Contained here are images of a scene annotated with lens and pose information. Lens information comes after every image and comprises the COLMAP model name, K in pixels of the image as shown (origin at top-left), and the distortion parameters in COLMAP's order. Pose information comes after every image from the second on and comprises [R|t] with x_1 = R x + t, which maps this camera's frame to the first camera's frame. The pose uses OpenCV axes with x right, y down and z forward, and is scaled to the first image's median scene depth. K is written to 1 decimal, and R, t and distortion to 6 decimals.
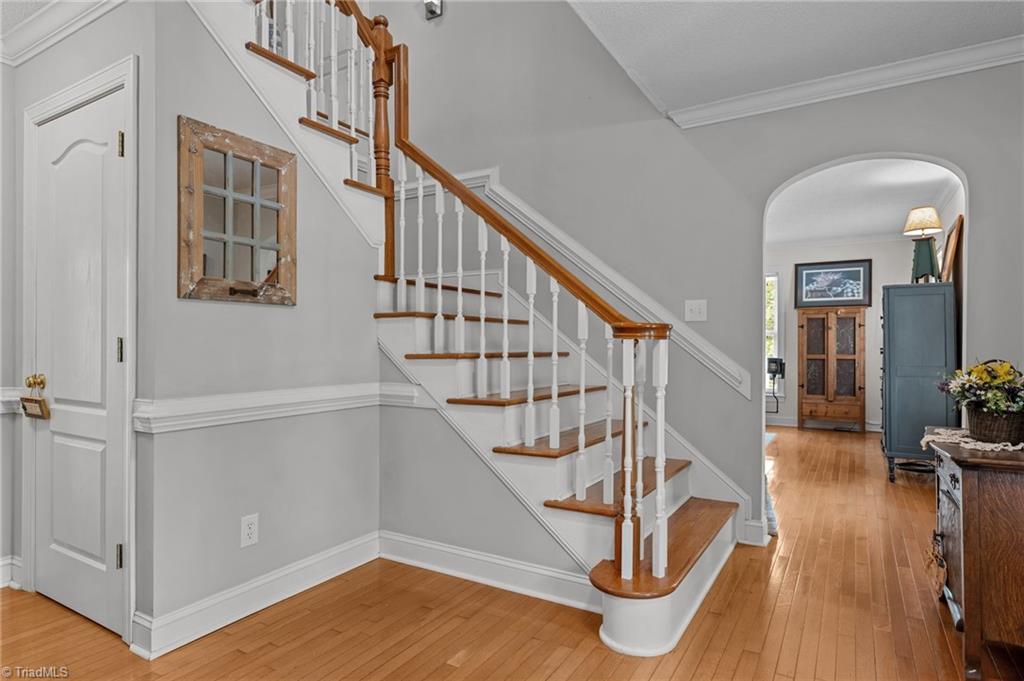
lens RADIAL K [[576.1, 0, 512.0], [0, 576.1, 340.5], [0, 0, 1]] dist [-0.000041, -0.000025]
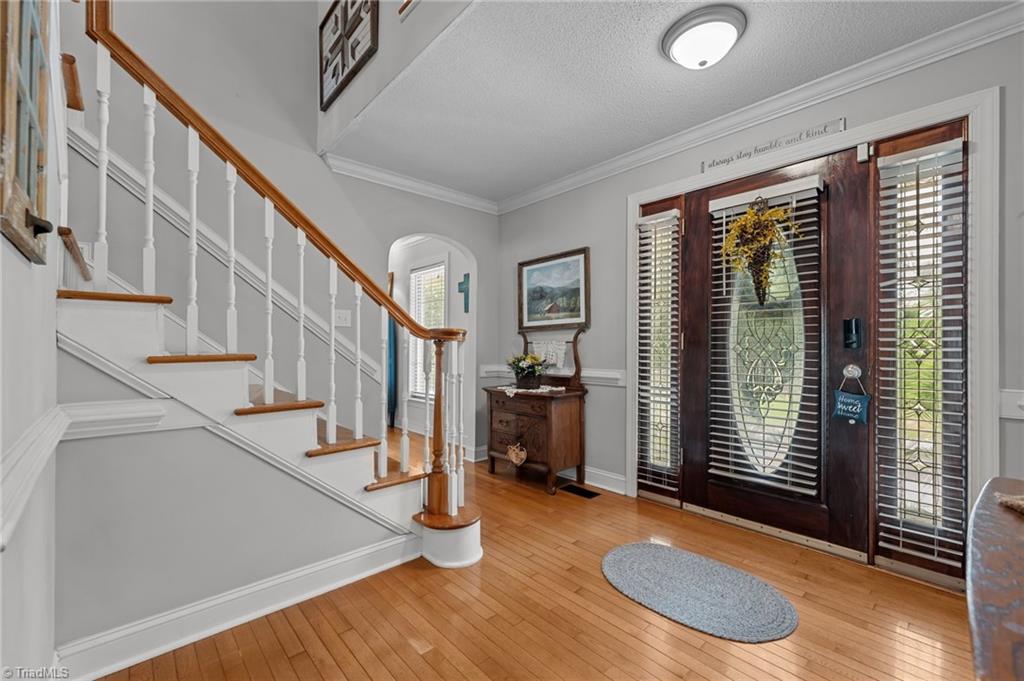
lens RADIAL K [[421.9, 0, 512.0], [0, 421.9, 340.5], [0, 0, 1]] dist [0.000296, -0.000004]
pose [[0.289529, 0.011376, 0.957102, -0.588423], [-0.013204, 0.999882, -0.007890, 0.002973], [-0.957078, -0.010353, 0.289645, 0.471762]]
